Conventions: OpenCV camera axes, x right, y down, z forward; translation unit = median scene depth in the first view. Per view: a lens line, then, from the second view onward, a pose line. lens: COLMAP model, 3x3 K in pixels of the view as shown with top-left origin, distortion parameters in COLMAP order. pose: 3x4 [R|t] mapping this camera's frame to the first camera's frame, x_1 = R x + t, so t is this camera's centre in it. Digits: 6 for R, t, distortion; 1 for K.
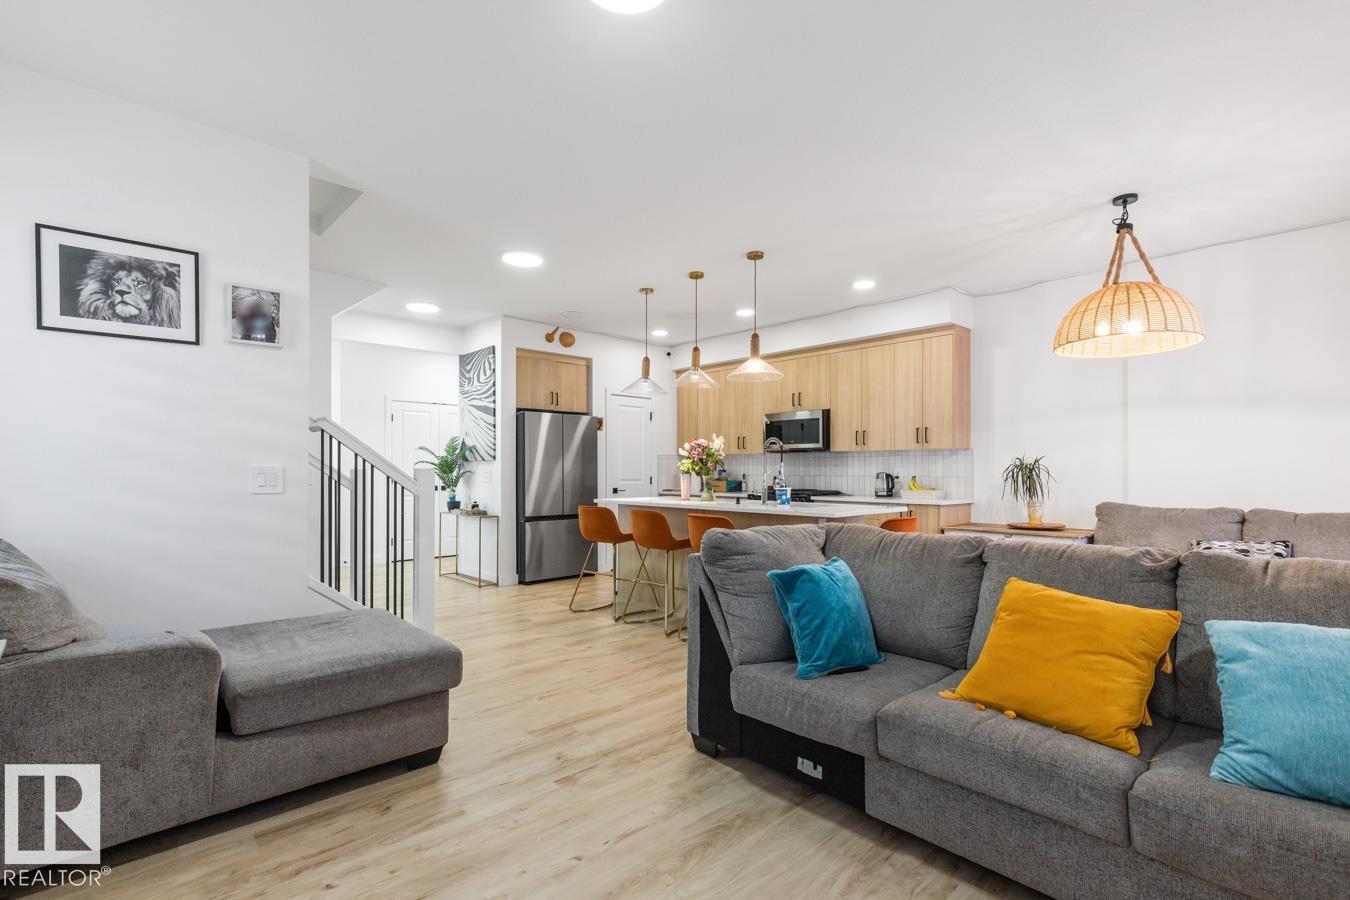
lens RADIAL K [[624.7, 0, 648.3], [0, 624.7, 464.8], [0, 0, 1]] dist [0.000188, -0.000042]
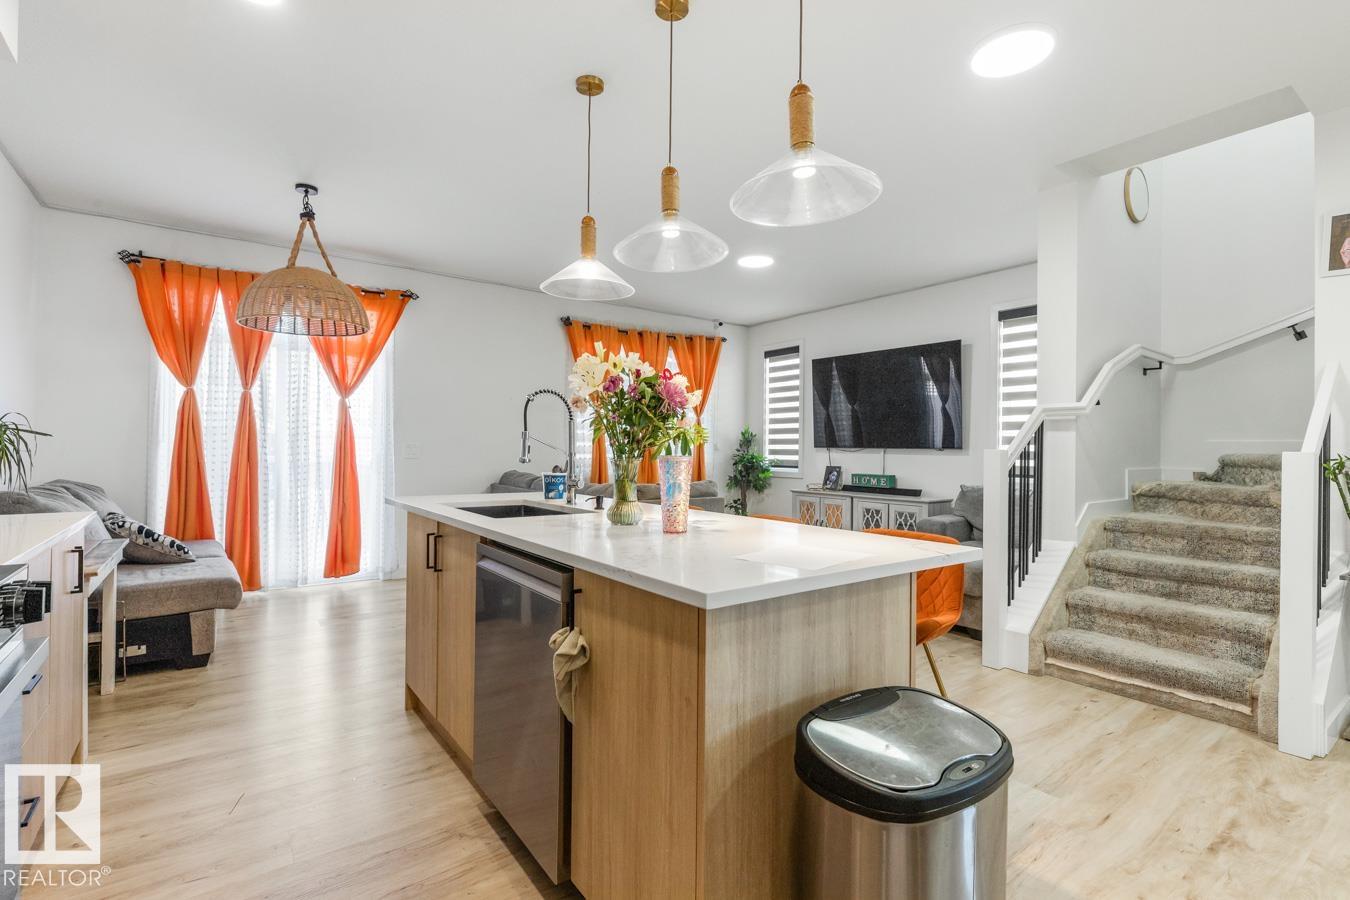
lens RADIAL K [[626.3, 0, 656.7], [0, 626.3, 454.8], [0, 0, 1]] dist [0.000298, -0.000190]
pose [[-0.995930, -0.009685, 0.089604, 0.042142], [-0.009553, 0.999953, 0.001901, 0.013027], [-0.089618, 0.001037, -0.995976, 1.156332]]
